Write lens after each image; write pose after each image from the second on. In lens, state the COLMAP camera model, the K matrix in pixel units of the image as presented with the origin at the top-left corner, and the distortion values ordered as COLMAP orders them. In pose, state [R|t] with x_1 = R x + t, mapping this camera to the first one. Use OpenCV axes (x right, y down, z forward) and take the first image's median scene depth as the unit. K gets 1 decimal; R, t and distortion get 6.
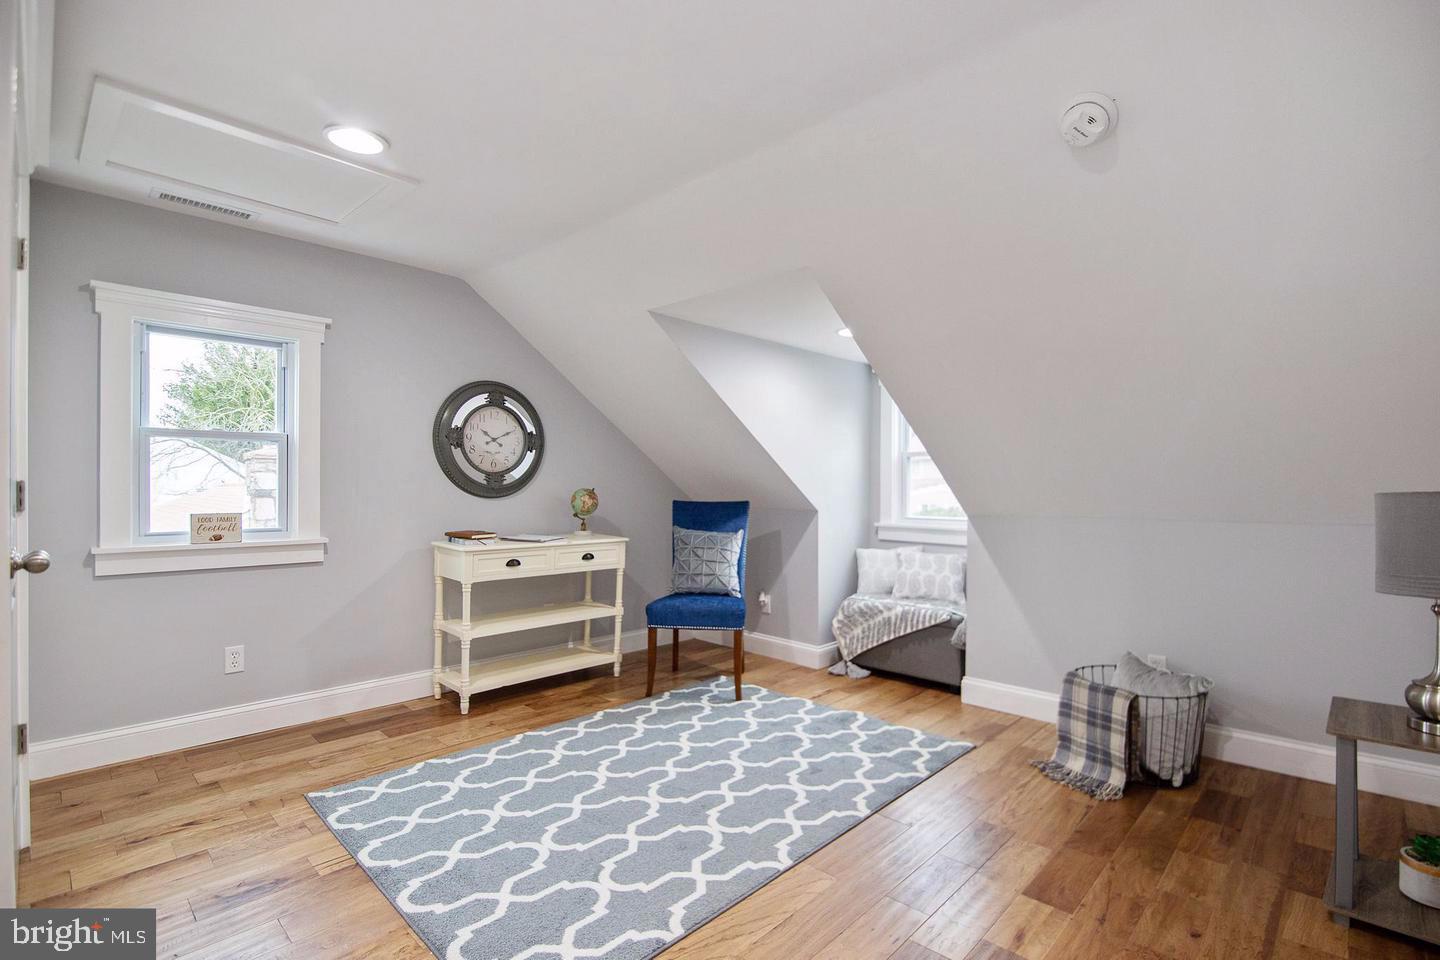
lens RADIAL K [[672.0, 0, 731.3], [0, 672.0, 478.8], [0, 0, 1]] dist [-0.016836, 0.000868]
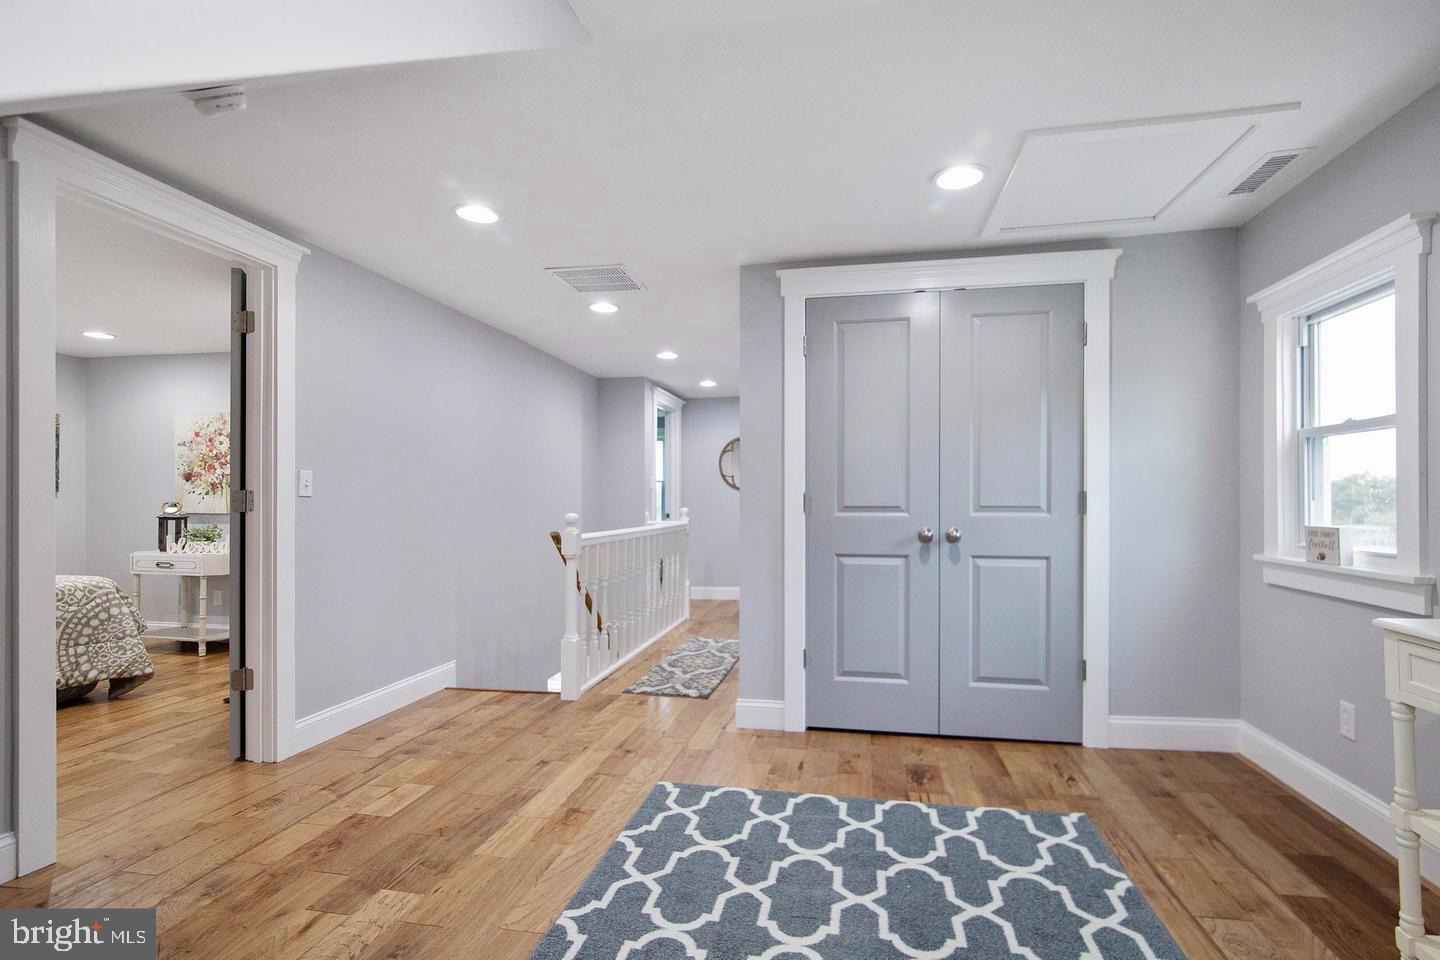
lens RADIAL K [[672.0, 0, 742.9], [0, 672.0, 499.4], [0, 0, 1]] dist [-0.016836, 0.000868]
pose [[-0.832652, -0.005719, -0.553768, 0.257660], [0.004059, 0.999857, -0.016430, 0.029731], [0.553782, -0.015929, -0.832509, 1.293192]]
